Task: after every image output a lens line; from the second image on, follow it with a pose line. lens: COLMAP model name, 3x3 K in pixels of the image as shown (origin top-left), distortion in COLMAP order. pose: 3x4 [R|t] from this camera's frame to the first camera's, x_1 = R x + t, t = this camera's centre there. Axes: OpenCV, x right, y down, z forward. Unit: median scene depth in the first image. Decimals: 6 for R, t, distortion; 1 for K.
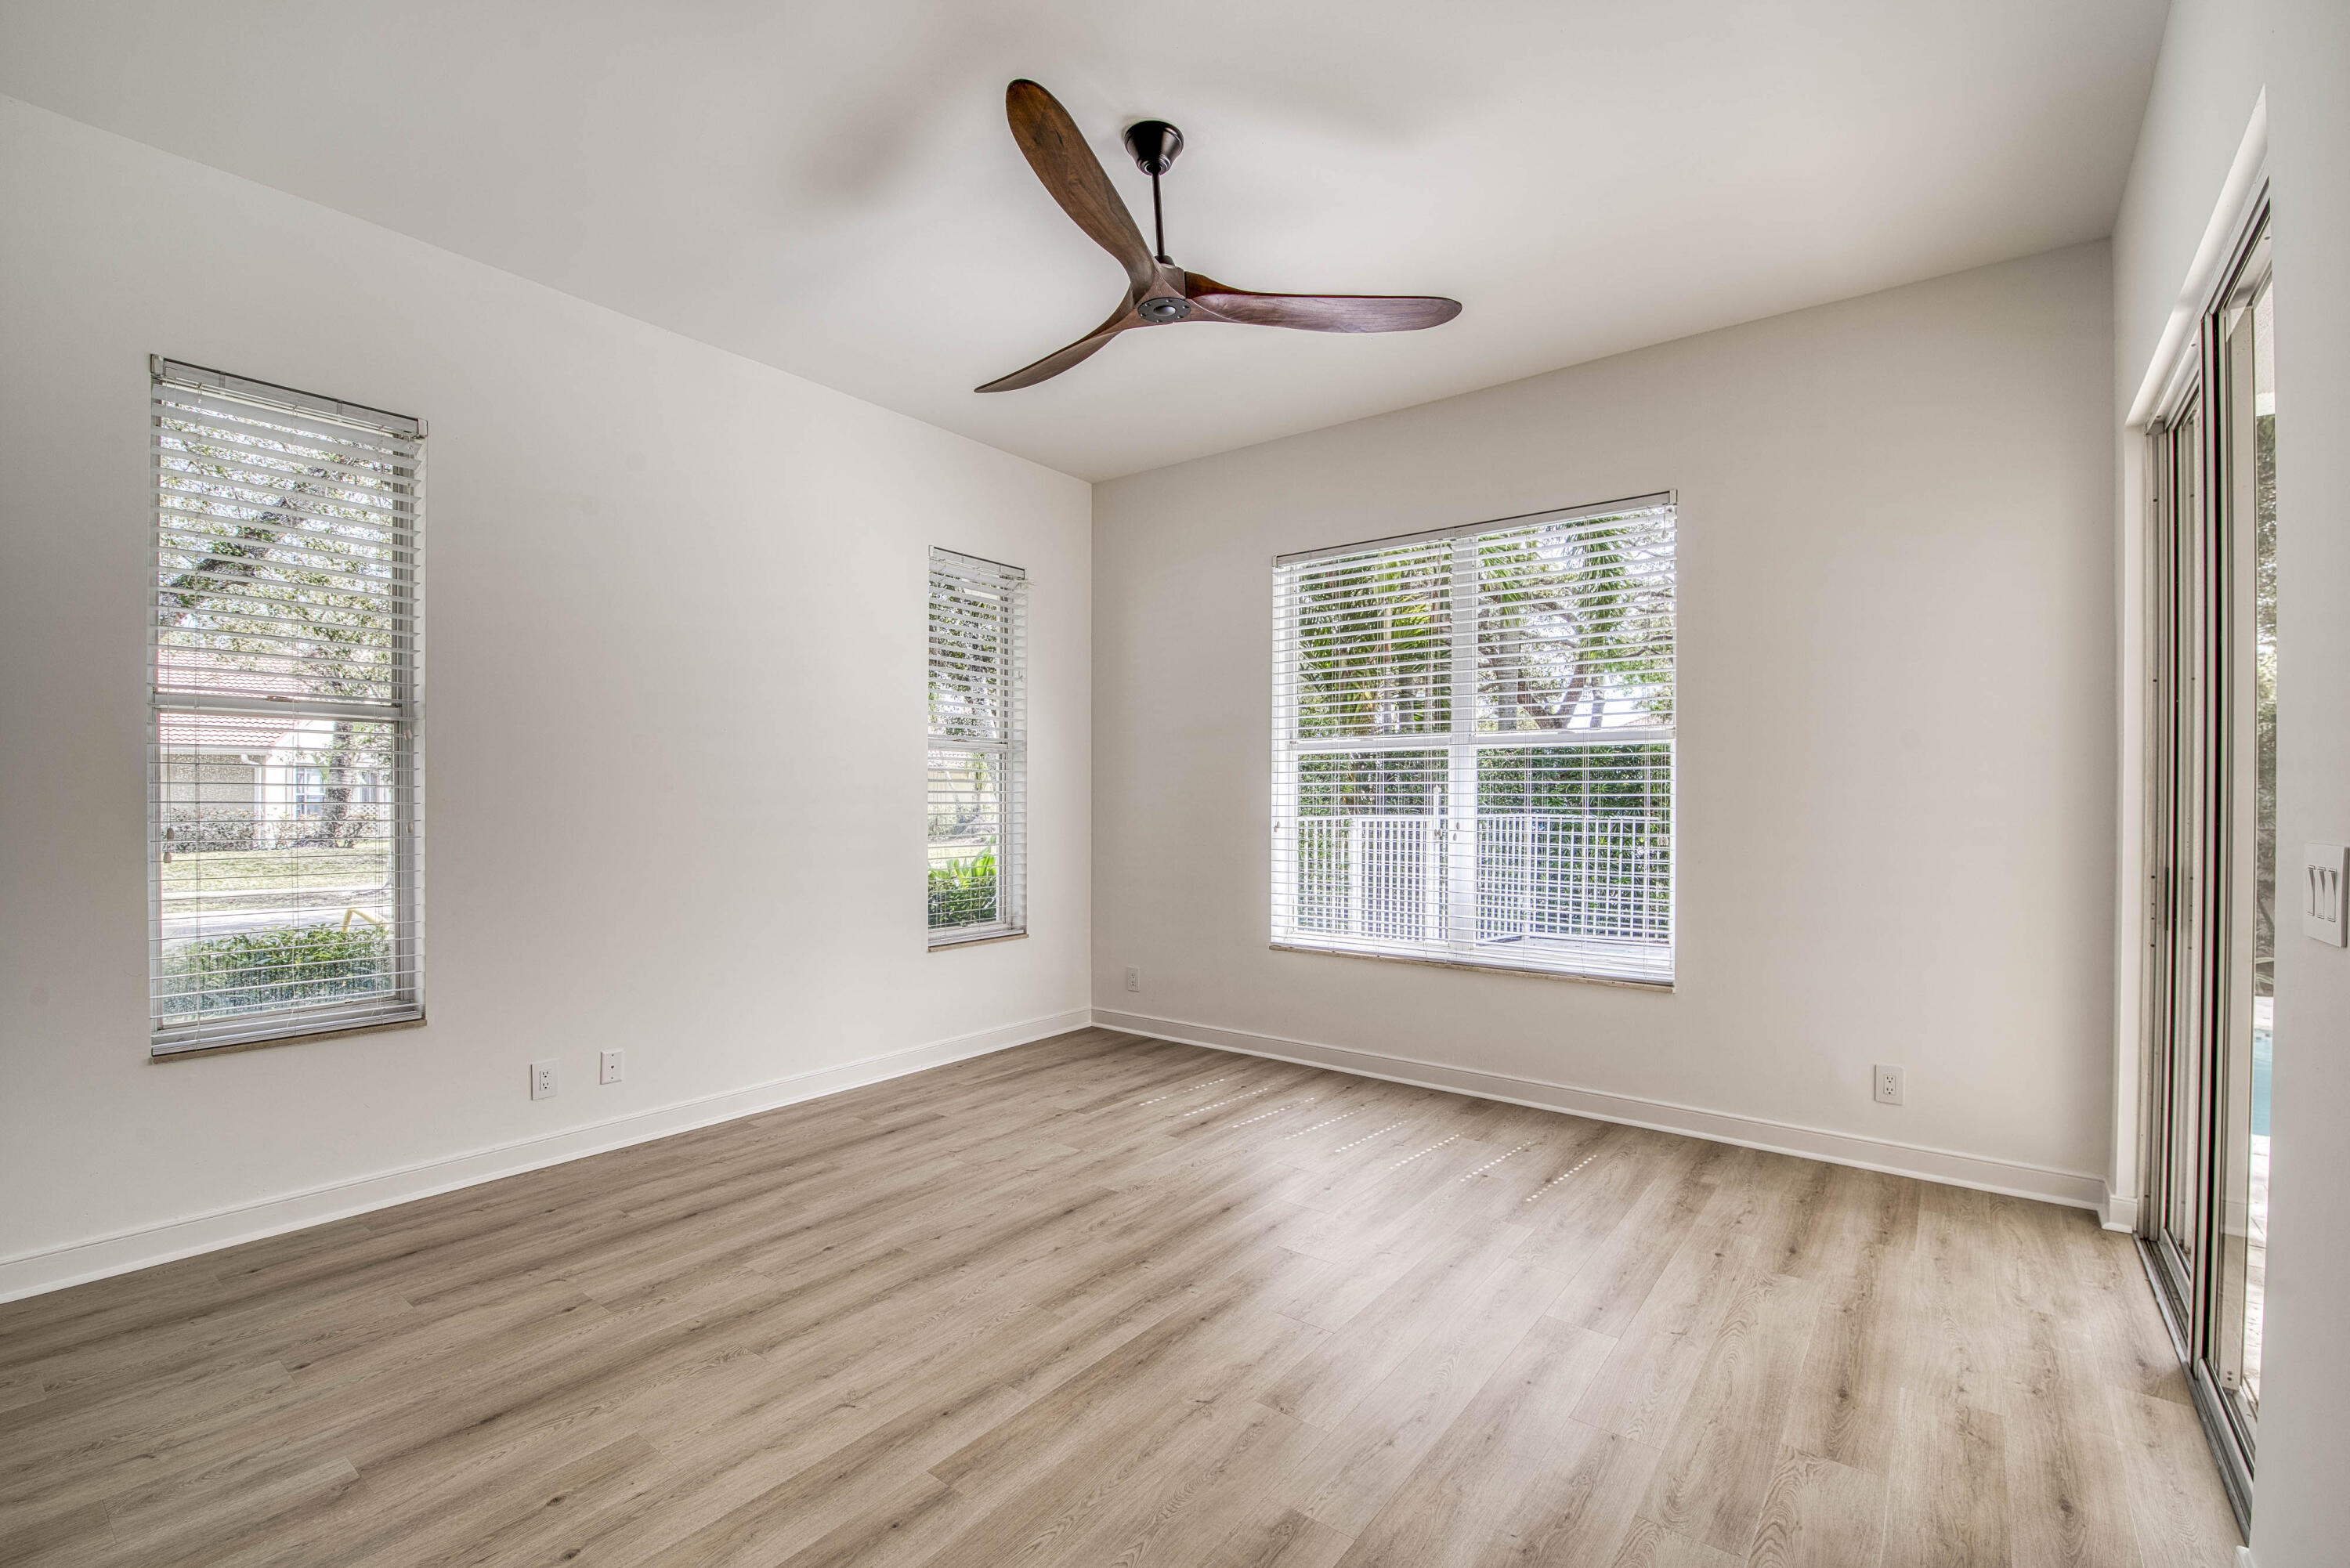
lens RADIAL K [[1010.5, 0, 1178.9], [0, 1010.5, 802.0], [0, 0, 1]] dist [-0.008466, -0.004285]
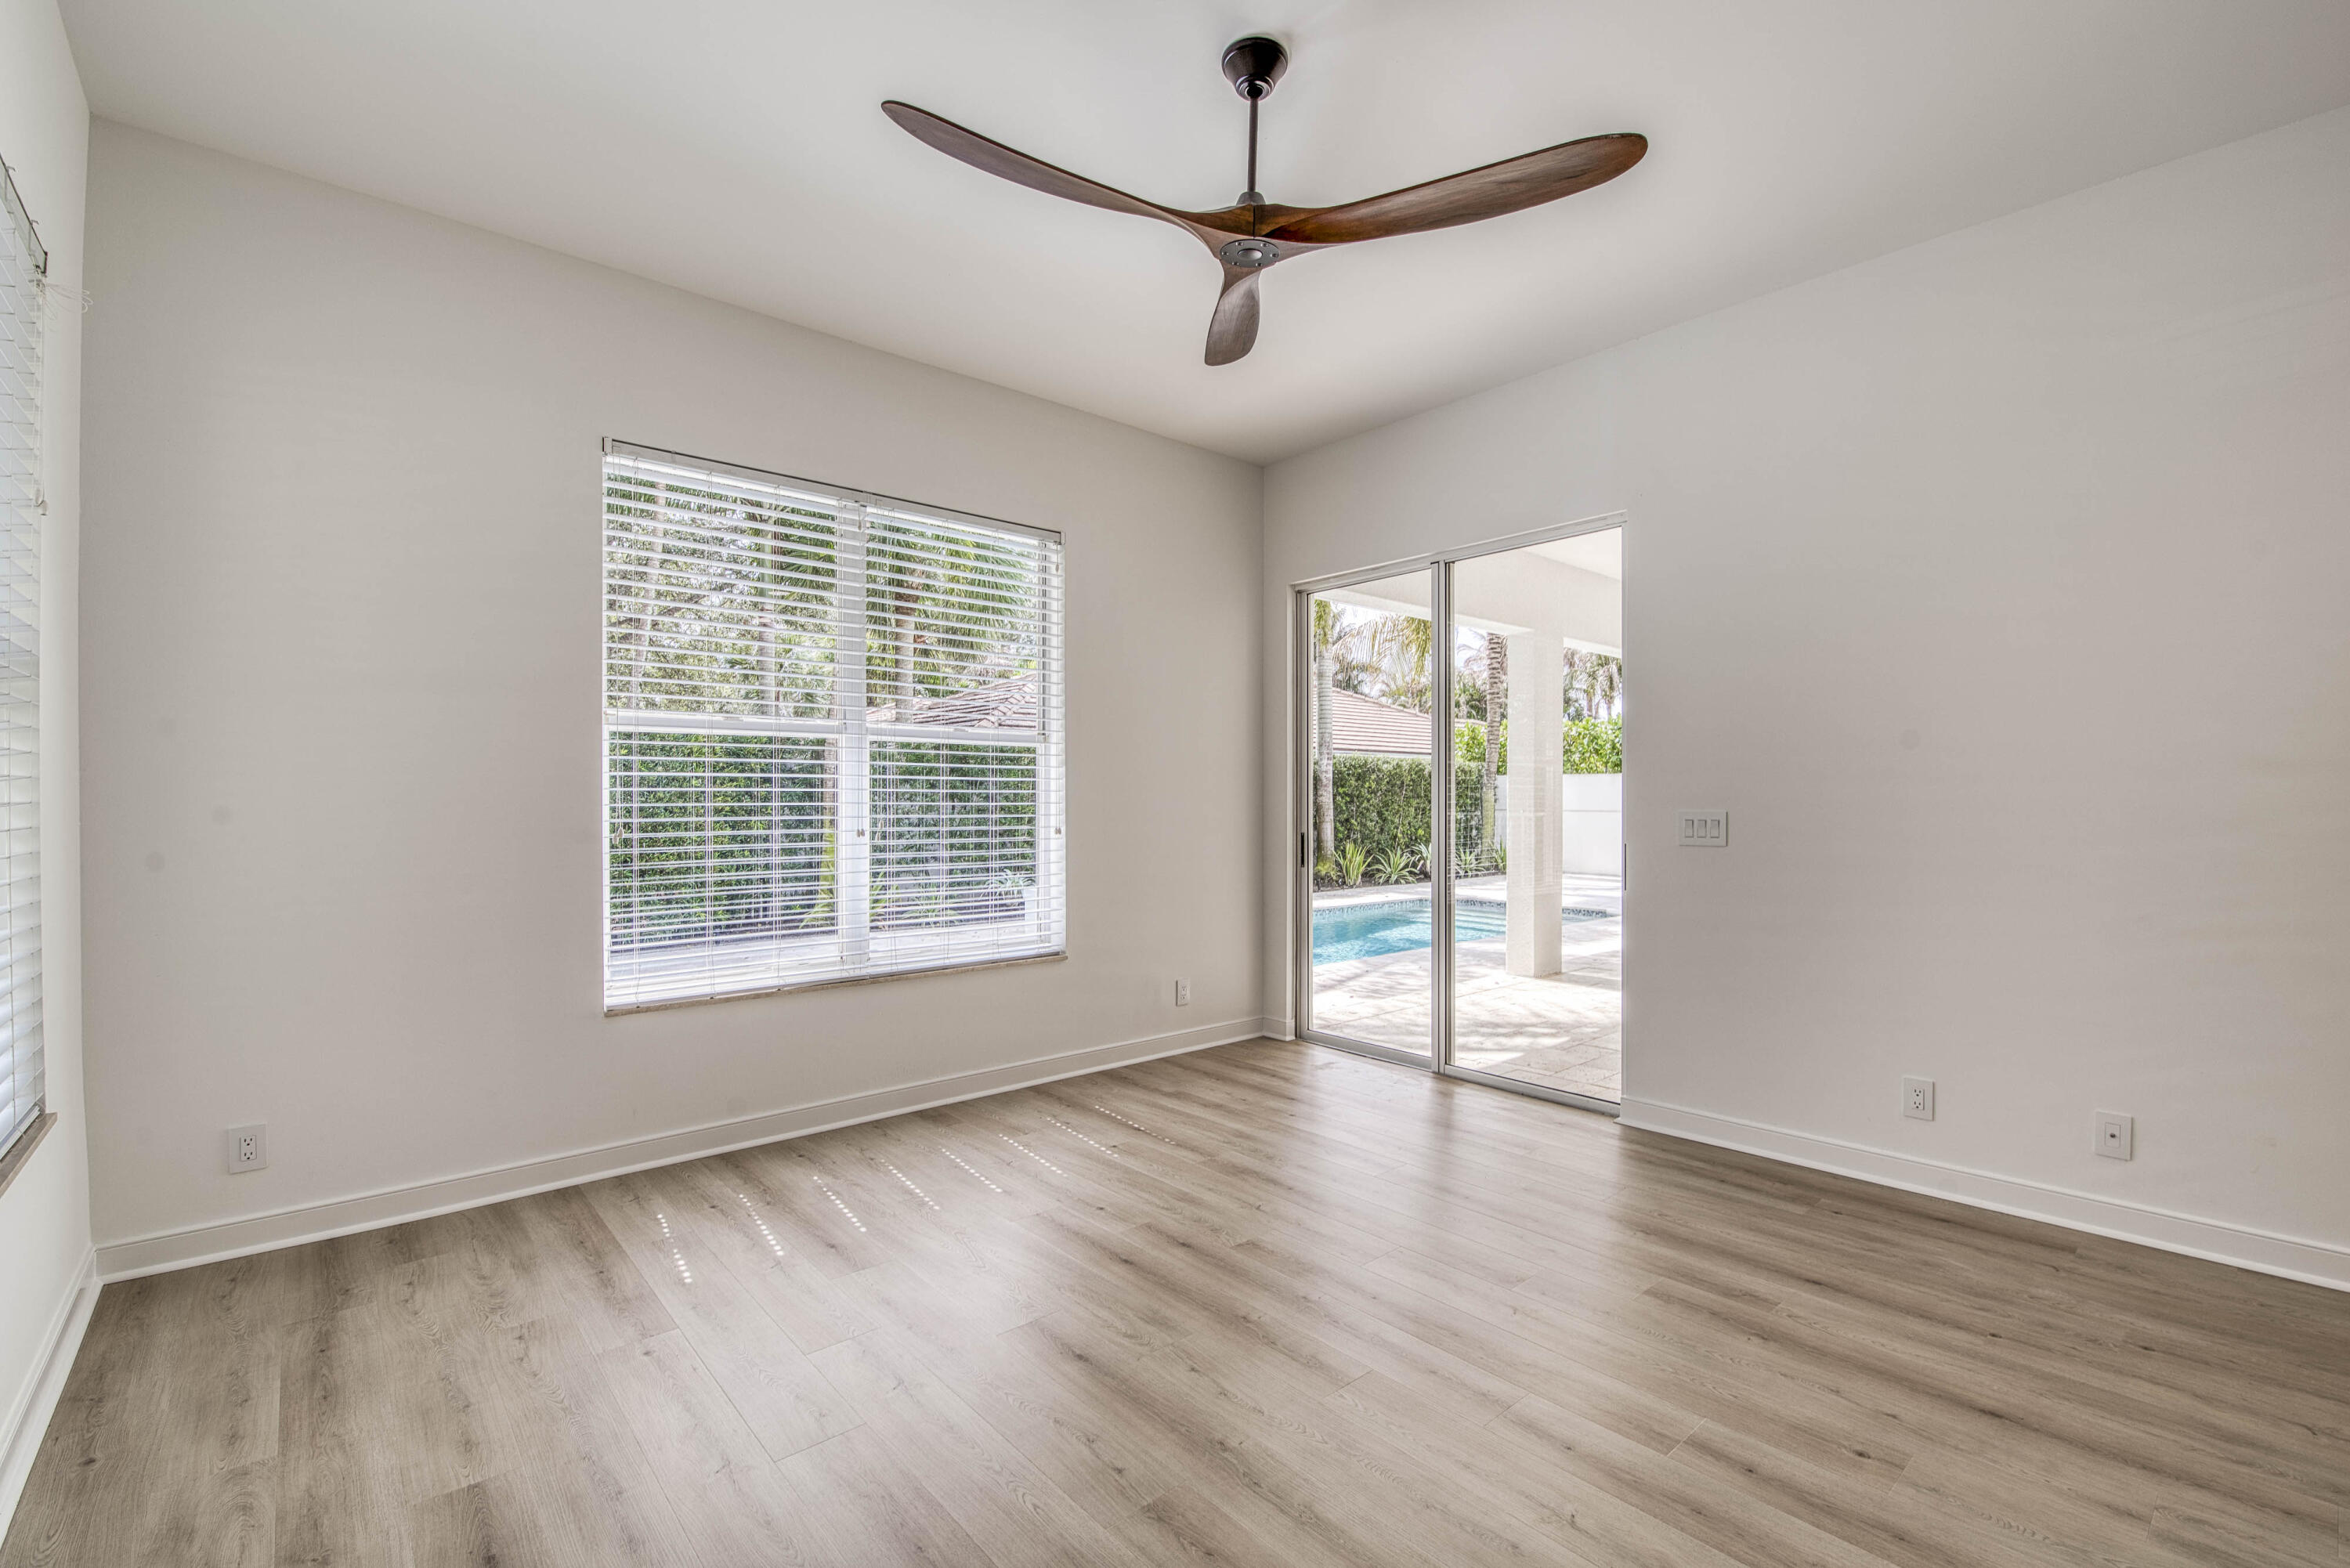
lens RADIAL K [[1010.5, 0, 1224.1], [0, 1010.5, 779.1], [0, 0, 1]] dist [-0.008466, -0.004285]
pose [[0.186615, 0.012784, 0.982350, -0.595952], [0.003385, 0.999901, -0.013655, -0.004441], [-0.982427, 0.005873, 0.186553, 0.552382]]
